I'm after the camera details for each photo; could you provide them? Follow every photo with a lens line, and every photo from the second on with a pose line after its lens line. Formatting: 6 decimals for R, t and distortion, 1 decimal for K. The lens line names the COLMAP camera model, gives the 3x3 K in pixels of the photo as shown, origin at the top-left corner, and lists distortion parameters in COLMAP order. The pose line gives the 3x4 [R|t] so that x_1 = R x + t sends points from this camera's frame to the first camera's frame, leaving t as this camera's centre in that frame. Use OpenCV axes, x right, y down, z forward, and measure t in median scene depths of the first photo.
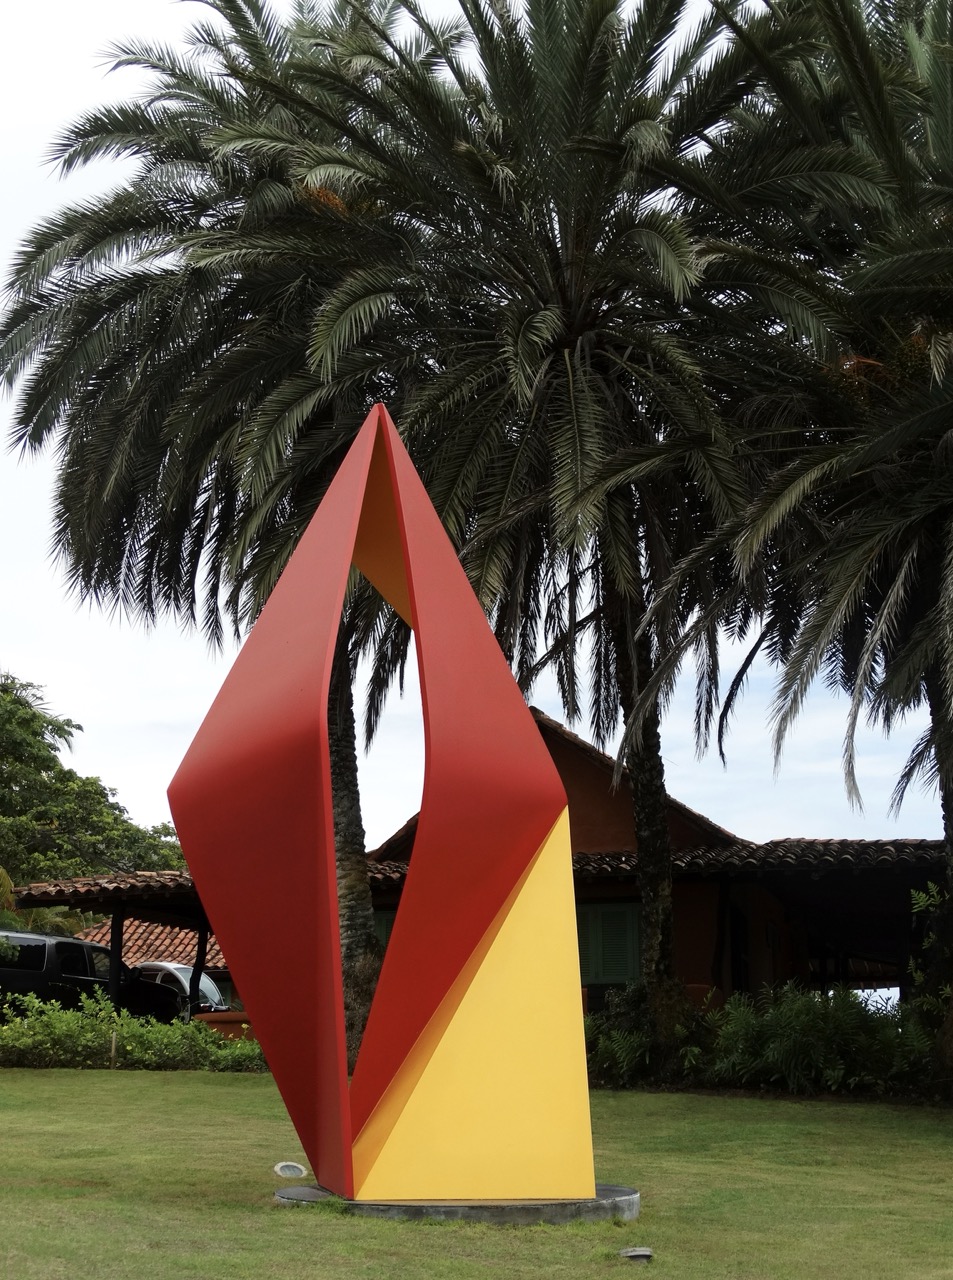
lens RADIAL K [[1611.5, 0, 484.1], [0, 1611.5, 638.3], [0, 0, 1]] dist [0.026712, 0.000000]
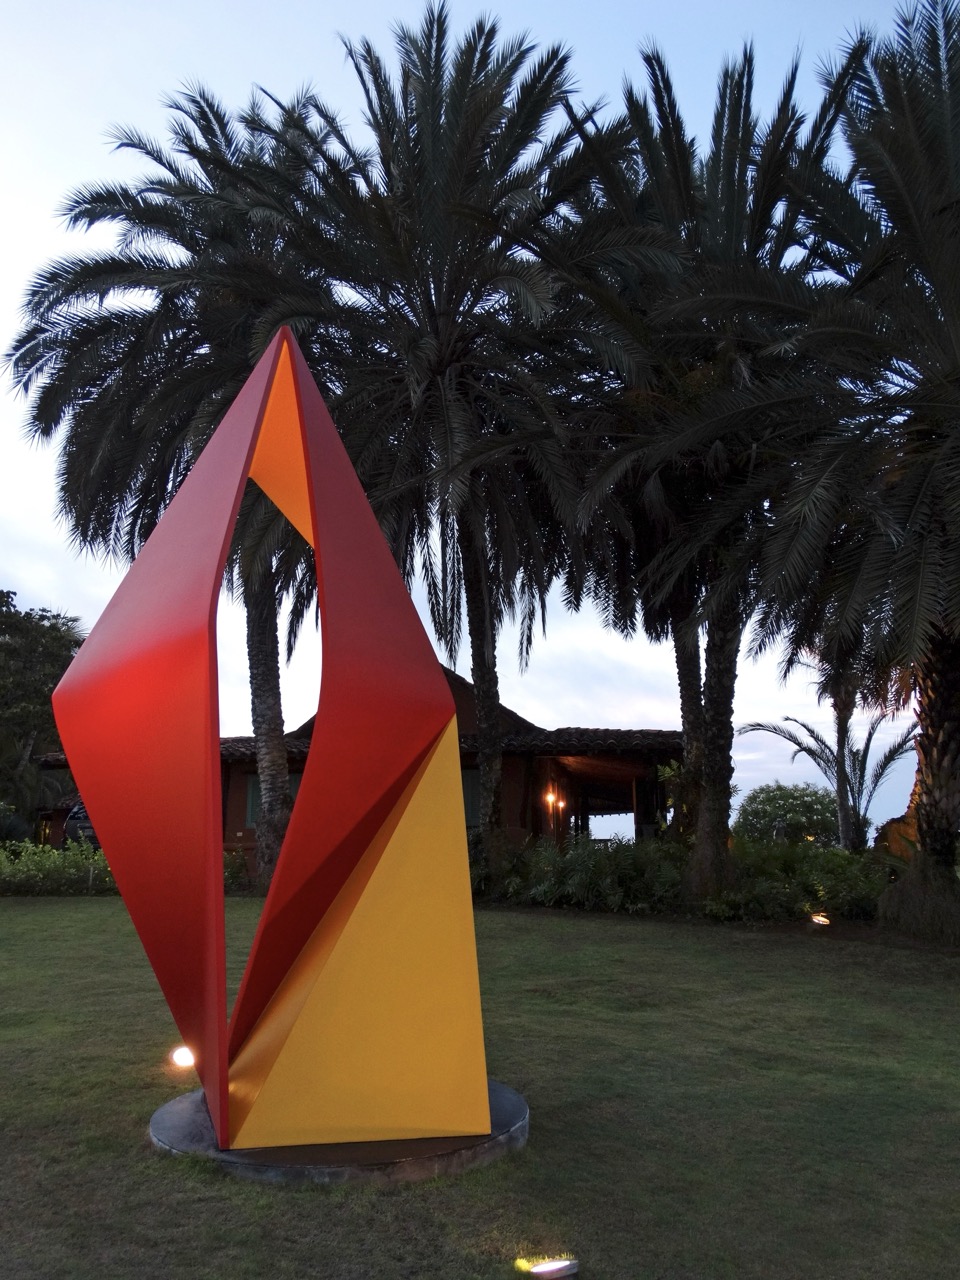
lens RADIAL K [[920.5, 0, 476.7], [0, 920.5, 632.3], [0, 0, 1]] dist [0.013602, 0.004482]
pose [[0.992689, 0.024124, 0.118268, -0.004679], [-0.027702, 0.999204, 0.028700, 0.016190], [-0.117482, -0.031767, 0.992567, 0.205708]]
